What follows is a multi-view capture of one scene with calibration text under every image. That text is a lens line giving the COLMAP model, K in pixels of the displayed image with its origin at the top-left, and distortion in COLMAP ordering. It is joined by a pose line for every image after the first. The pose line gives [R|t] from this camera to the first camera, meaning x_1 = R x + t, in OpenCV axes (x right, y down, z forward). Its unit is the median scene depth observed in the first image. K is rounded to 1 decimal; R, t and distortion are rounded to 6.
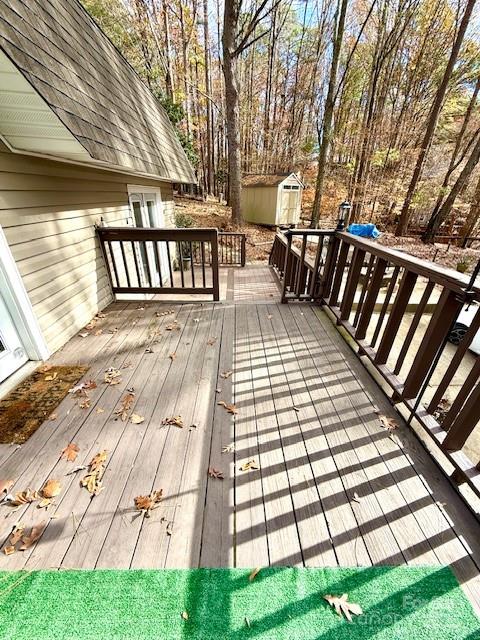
lens RADIAL K [[254.7, 0, 240.0], [0, 254.7, 320.0], [0, 0, 1]] dist [0.001348, -0.000333]
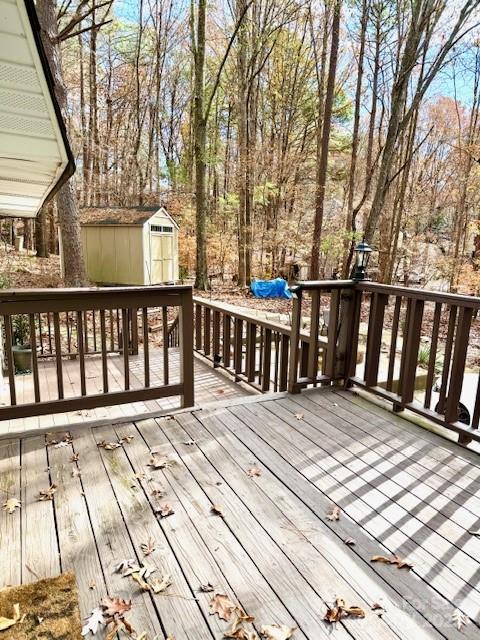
lens RADIAL K [[439.2, 0, 241.0], [0, 439.2, 341.0], [0, 0, 1]] dist [0.028247, -0.052695]
pose [[0.906644, -0.084514, 0.413345, -0.379092], [0.177820, 0.965006, -0.192727, -0.006579], [-0.382592, 0.248236, 0.889945, 0.058158]]
